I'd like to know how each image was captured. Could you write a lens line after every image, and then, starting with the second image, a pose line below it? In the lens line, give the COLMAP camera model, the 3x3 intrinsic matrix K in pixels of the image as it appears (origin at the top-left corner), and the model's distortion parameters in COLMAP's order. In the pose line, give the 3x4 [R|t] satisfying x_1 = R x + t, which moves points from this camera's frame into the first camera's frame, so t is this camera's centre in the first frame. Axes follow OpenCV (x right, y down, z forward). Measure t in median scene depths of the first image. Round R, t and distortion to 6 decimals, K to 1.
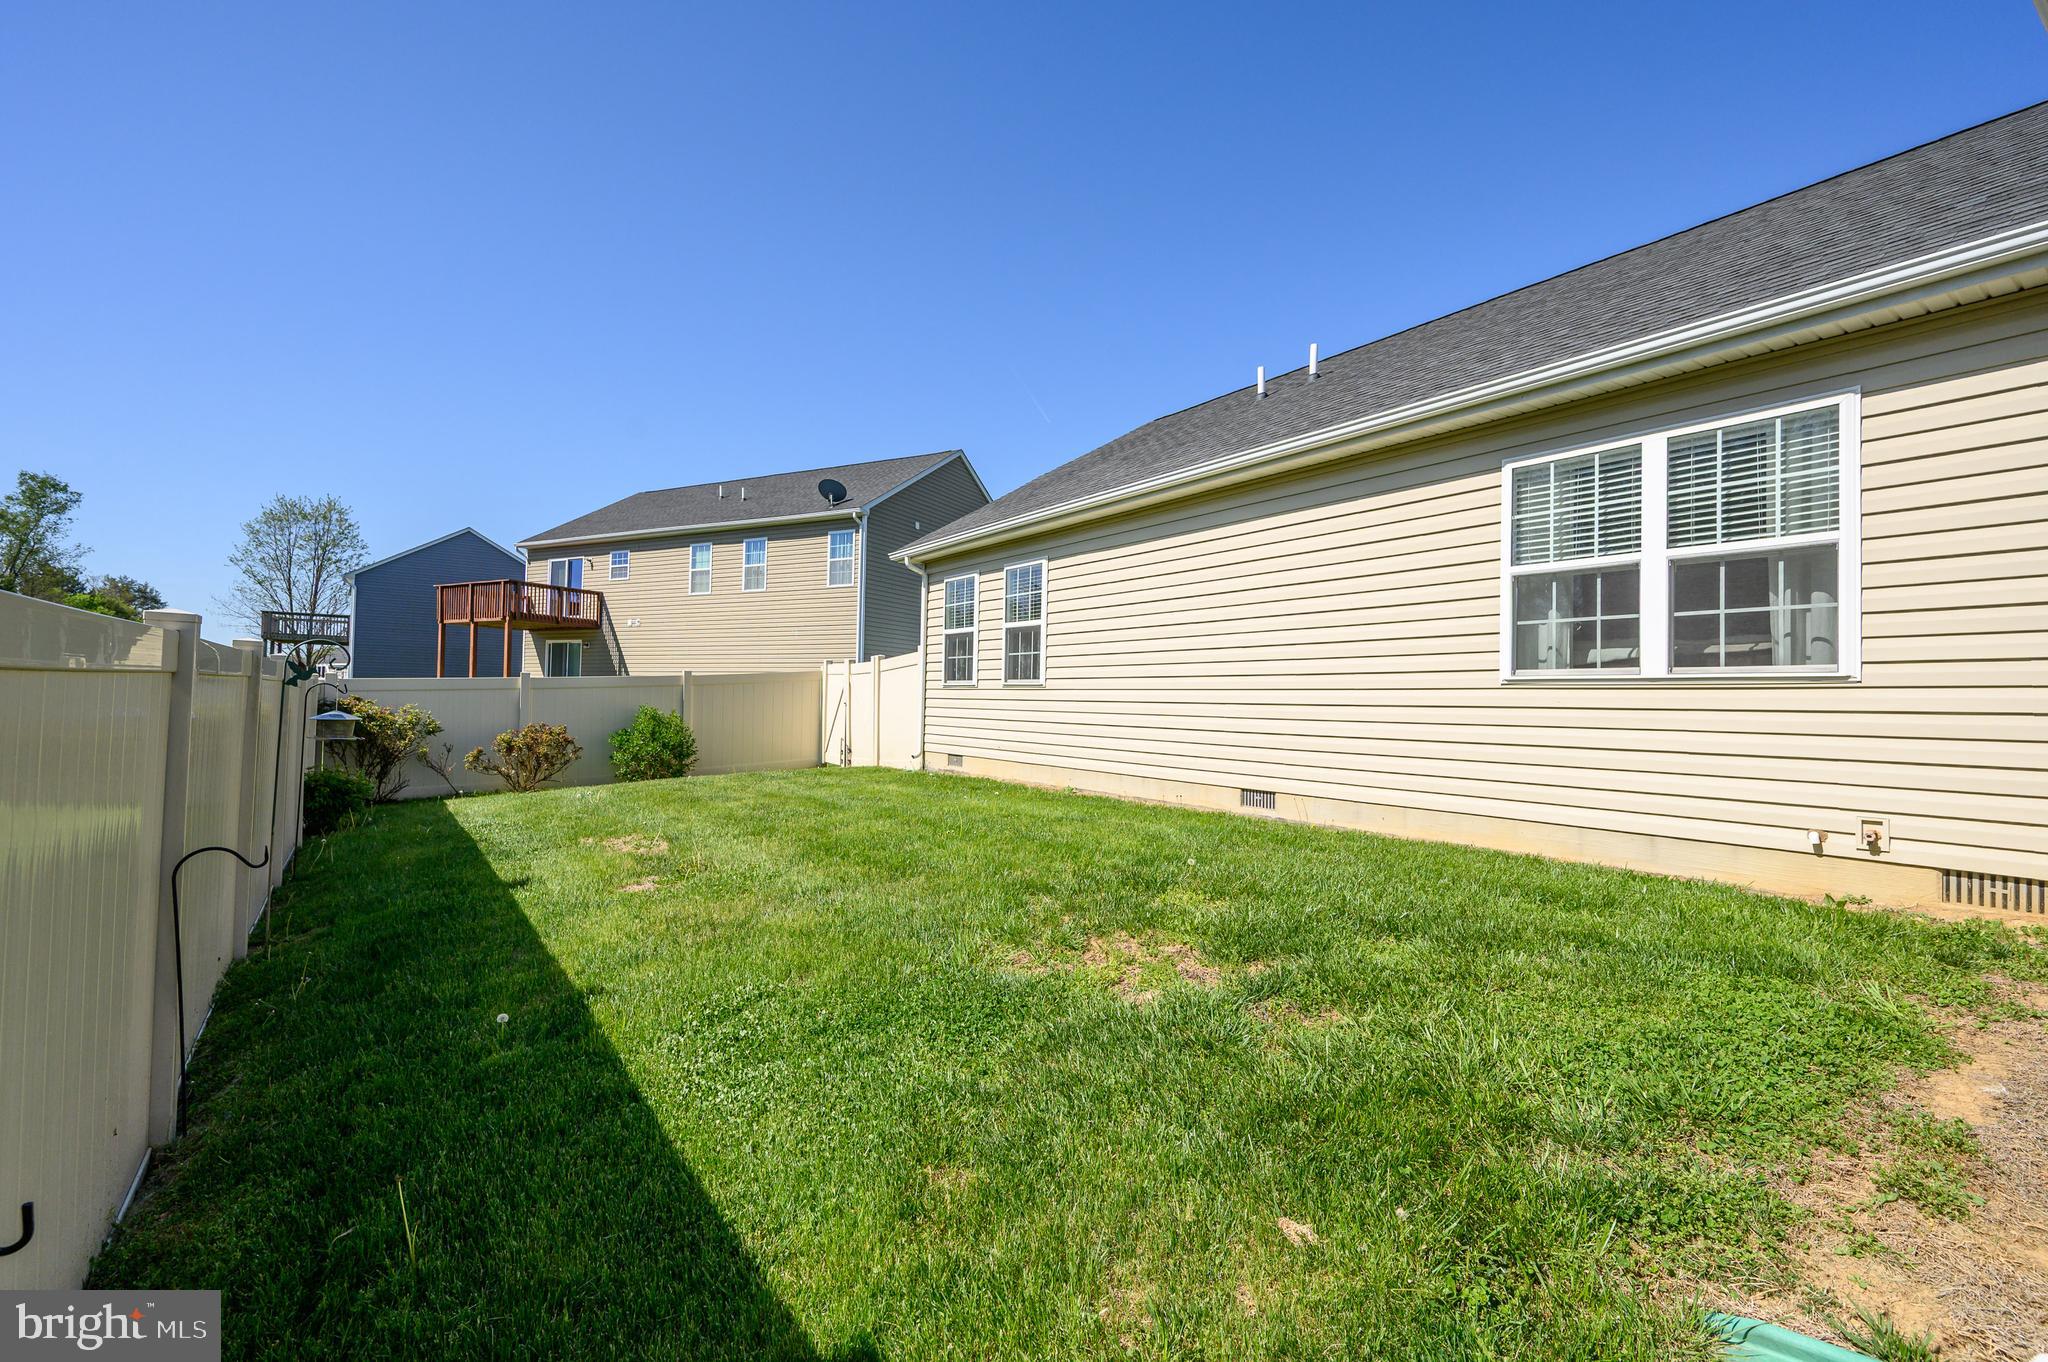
lens RADIAL K [[929.4, 0, 1028.6], [0, 929.4, 674.2], [0, 0, 1]] dist [0.003411, -0.001117]
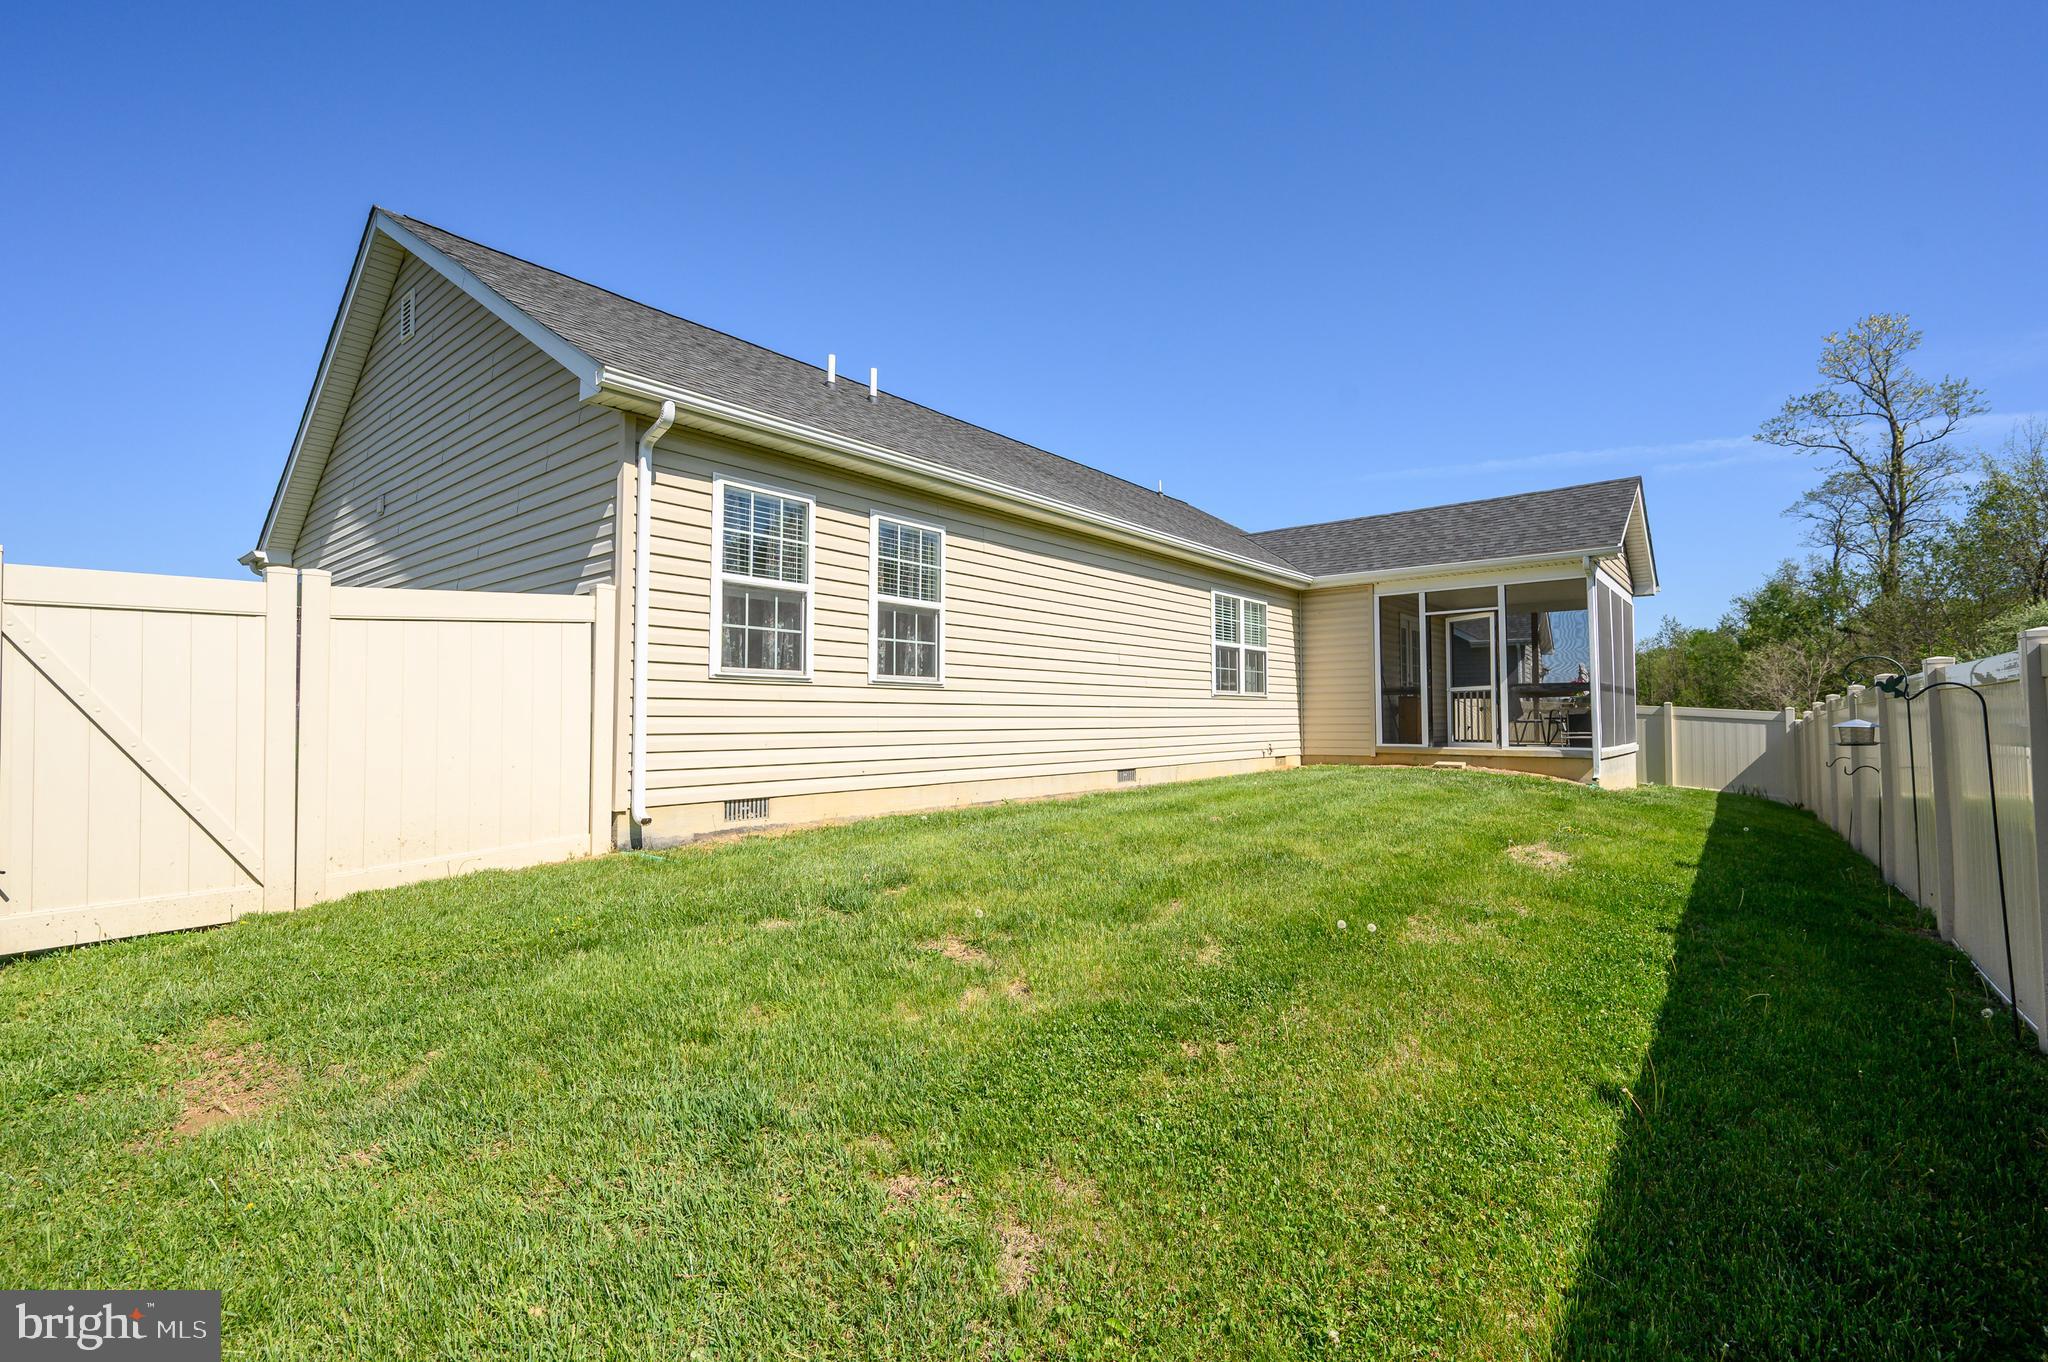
lens RADIAL K [[929.4, 0, 1039.1], [0, 929.4, 680.2], [0, 0, 1]] dist [0.003411, -0.001117]
pose [[-0.298040, 0.005850, 0.954535, -0.693169], [-0.047347, 0.998660, -0.020904, 0.018251], [-0.953378, -0.051425, -0.297364, 1.030743]]
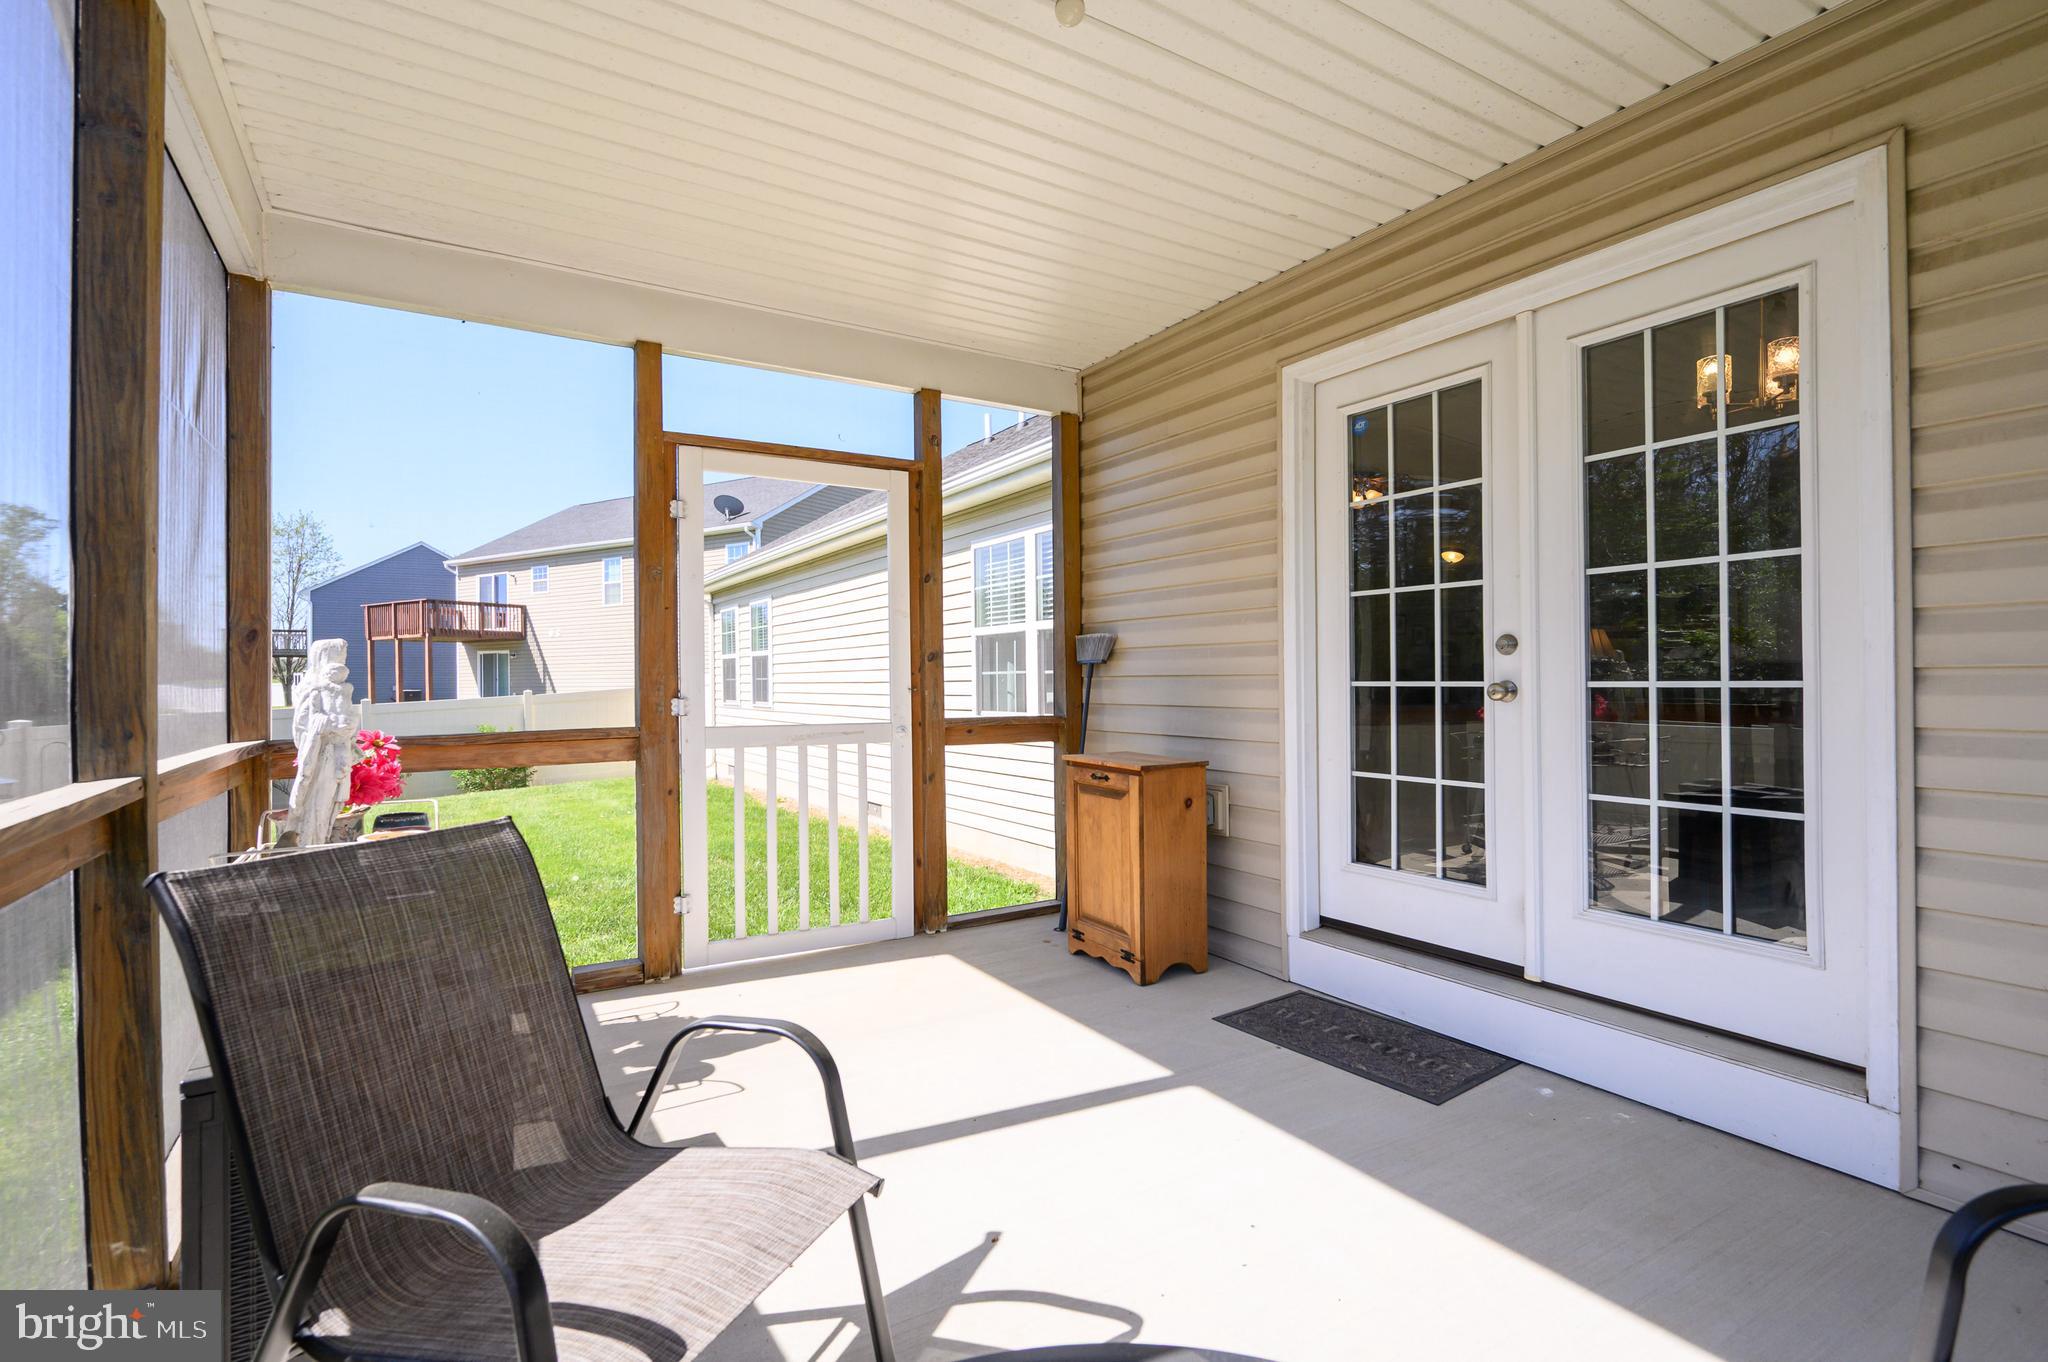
lens RADIAL K [[929.4, 0, 1028.9], [0, 929.4, 688.1], [0, 0, 1]] dist [0.003411, -0.001117]
pose [[0.999438, -0.022004, -0.025277, 0.326239], [0.022909, 0.999086, 0.036082, -0.041439], [0.024460, -0.036641, 0.999029, -0.130325]]
